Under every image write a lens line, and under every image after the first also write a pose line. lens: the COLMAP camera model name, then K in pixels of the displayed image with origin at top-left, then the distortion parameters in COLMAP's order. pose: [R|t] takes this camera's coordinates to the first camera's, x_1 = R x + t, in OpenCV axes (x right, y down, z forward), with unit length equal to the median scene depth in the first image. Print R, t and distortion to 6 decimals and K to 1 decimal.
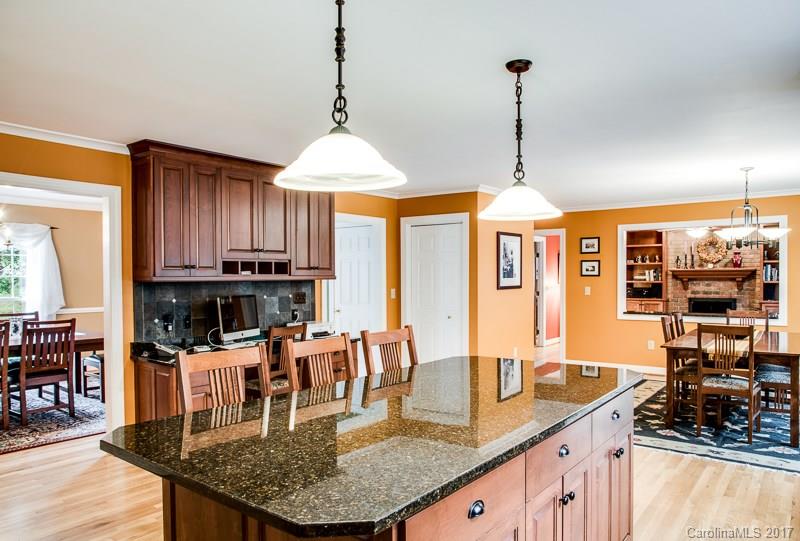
lens RADIAL K [[547.7, 0, 400.0], [0, 547.7, 270.5], [0, 0, 1]] dist [0.003198, 0.001425]
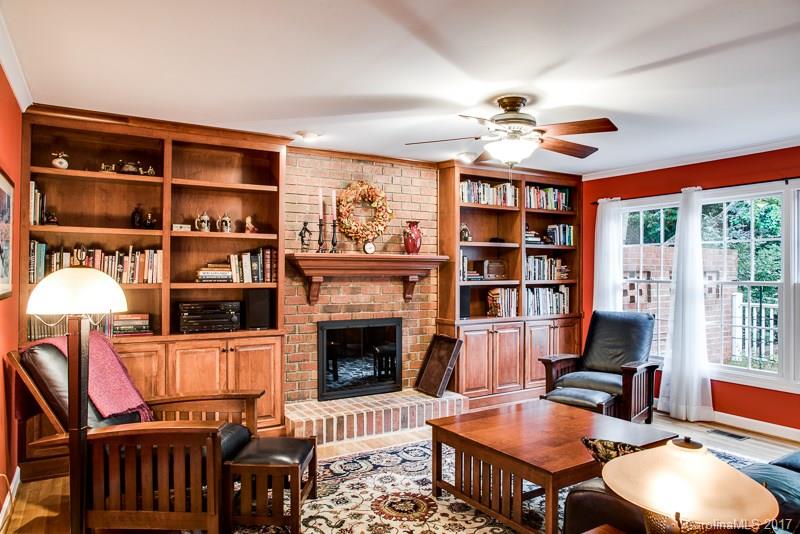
lens RADIAL K [[540.2, 0, 400.0], [0, 540.2, 267.0], [0, 0, 1]] dist [-0.003499, -0.000561]
pose [[0.374601, 0.011323, 0.927117, 0.169339], [-0.016524, 0.999848, -0.005535, 0.008957], [-0.927039, -0.013246, 0.374732, 0.814869]]
